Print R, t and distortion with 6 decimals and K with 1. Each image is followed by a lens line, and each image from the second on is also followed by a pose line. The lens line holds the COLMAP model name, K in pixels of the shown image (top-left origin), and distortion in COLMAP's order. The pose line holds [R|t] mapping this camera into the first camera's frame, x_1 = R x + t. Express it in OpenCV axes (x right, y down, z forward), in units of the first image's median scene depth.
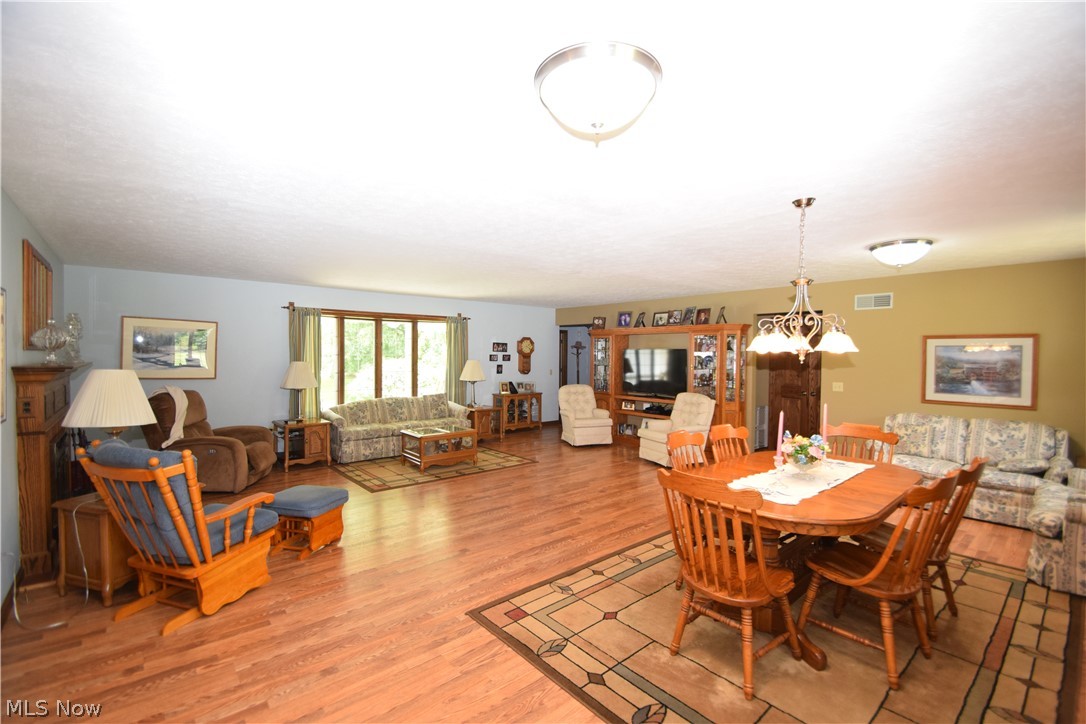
lens RADIAL K [[473.9, 0, 543.0], [0, 473.9, 362.0], [0, 0, 1]] dist [0.017797, -0.018644]
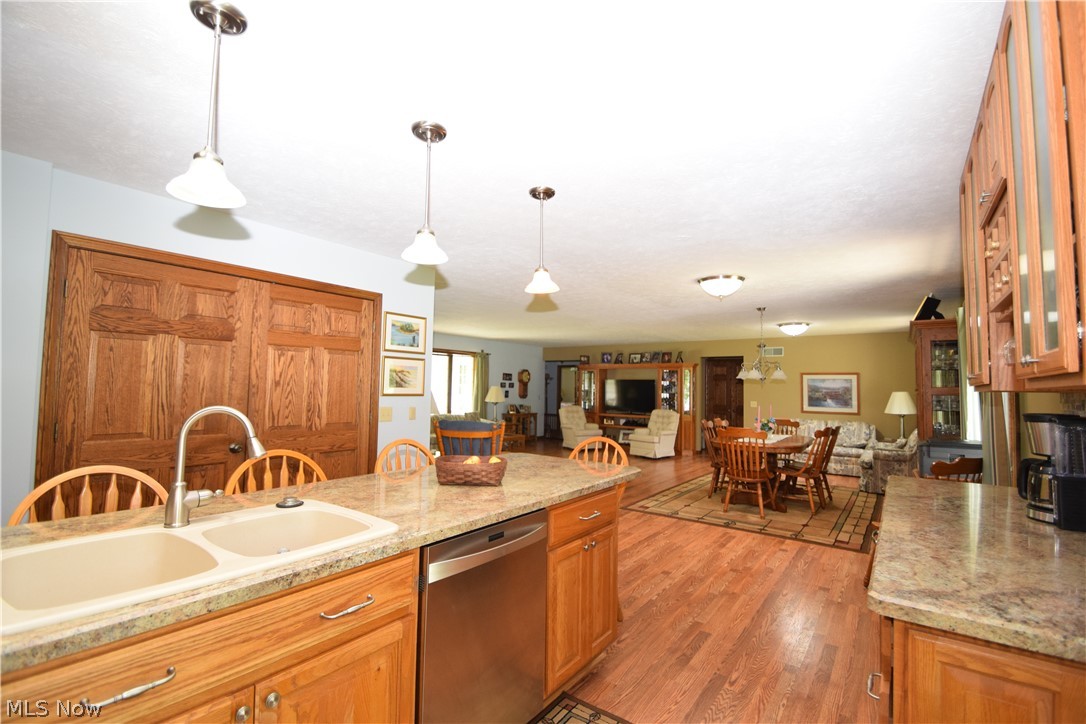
lens RADIAL K [[473.9, 0, 543.0], [0, 473.9, 362.0], [0, 0, 1]] dist [0.017797, -0.018644]
pose [[0.976588, 0.021338, 0.214058, -0.307754], [-0.006217, 0.997452, -0.071065, 0.021491], [-0.215029, 0.068070, 0.974232, -0.303653]]
